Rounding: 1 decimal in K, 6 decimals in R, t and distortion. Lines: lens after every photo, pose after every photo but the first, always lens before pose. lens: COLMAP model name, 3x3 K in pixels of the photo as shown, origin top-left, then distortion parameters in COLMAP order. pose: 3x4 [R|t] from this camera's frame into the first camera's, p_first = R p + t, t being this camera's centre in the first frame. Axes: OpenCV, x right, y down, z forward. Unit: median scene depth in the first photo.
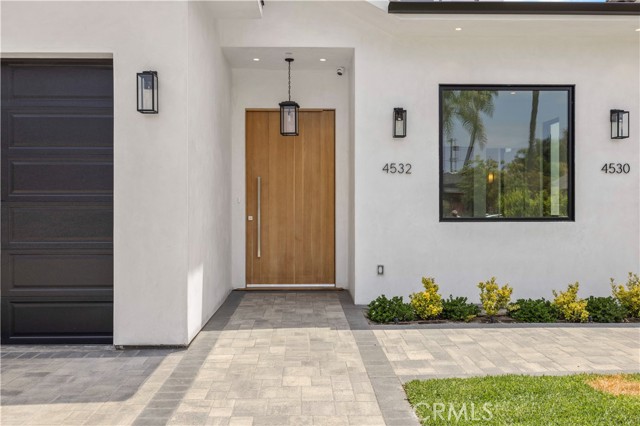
lens RADIAL K [[522.9, 0, 320.0], [0, 522.9, 213.0], [0, 0, 1]] dist [0.003128, -0.000568]
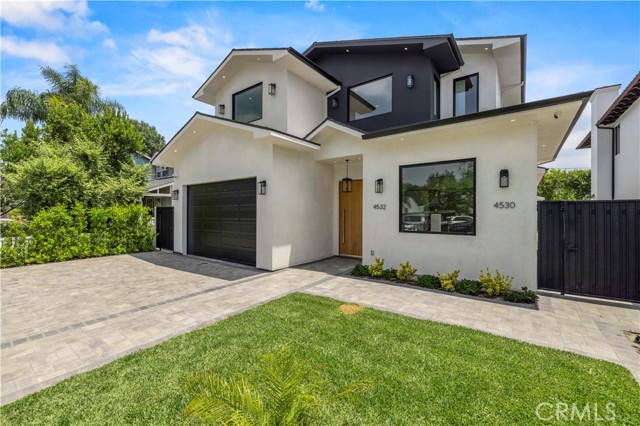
lens RADIAL K [[268.9, 0, 320.0], [0, 268.9, 213.0], [0, 0, 1]] dist [0.001941, 0.000319]
pose [[0.778625, 0.004406, -0.627474, 0.659153], [-0.009101, 0.999949, -0.004272, -0.052901], [0.627424, 0.009037, 0.778626, -0.023498]]
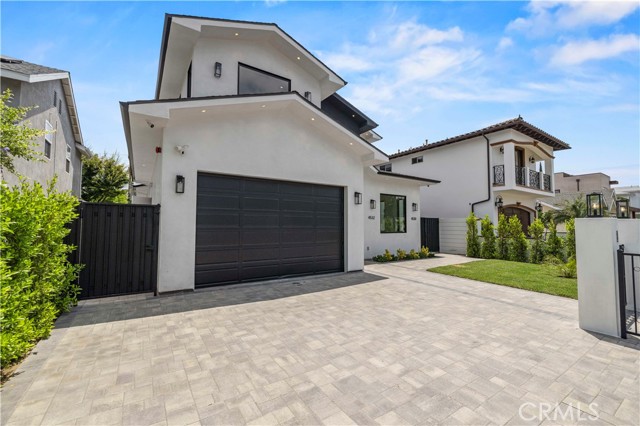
lens RADIAL K [[268.9, 0, 320.0], [0, 268.9, 213.0], [0, 0, 1]] dist [0.001941, 0.000319]
pose [[0.849500, 0.029397, 0.526769, -1.047822], [-0.001246, 0.998555, -0.053718, -0.021370], [-0.527587, 0.044977, 0.848309, -0.291788]]
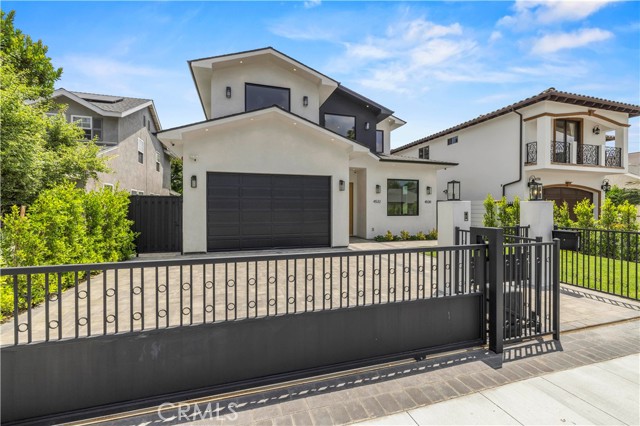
lens RADIAL K [[270.3, 0, 319.5], [0, 270.3, 211.2], [0, 0, 1]] dist [0.001905, 0.000234]
pose [[0.965073, -0.000637, 0.261980, -0.740919], [0.000551, 1.000000, 0.000404, -0.017626], [-0.261981, -0.000245, 0.965073, -0.725039]]
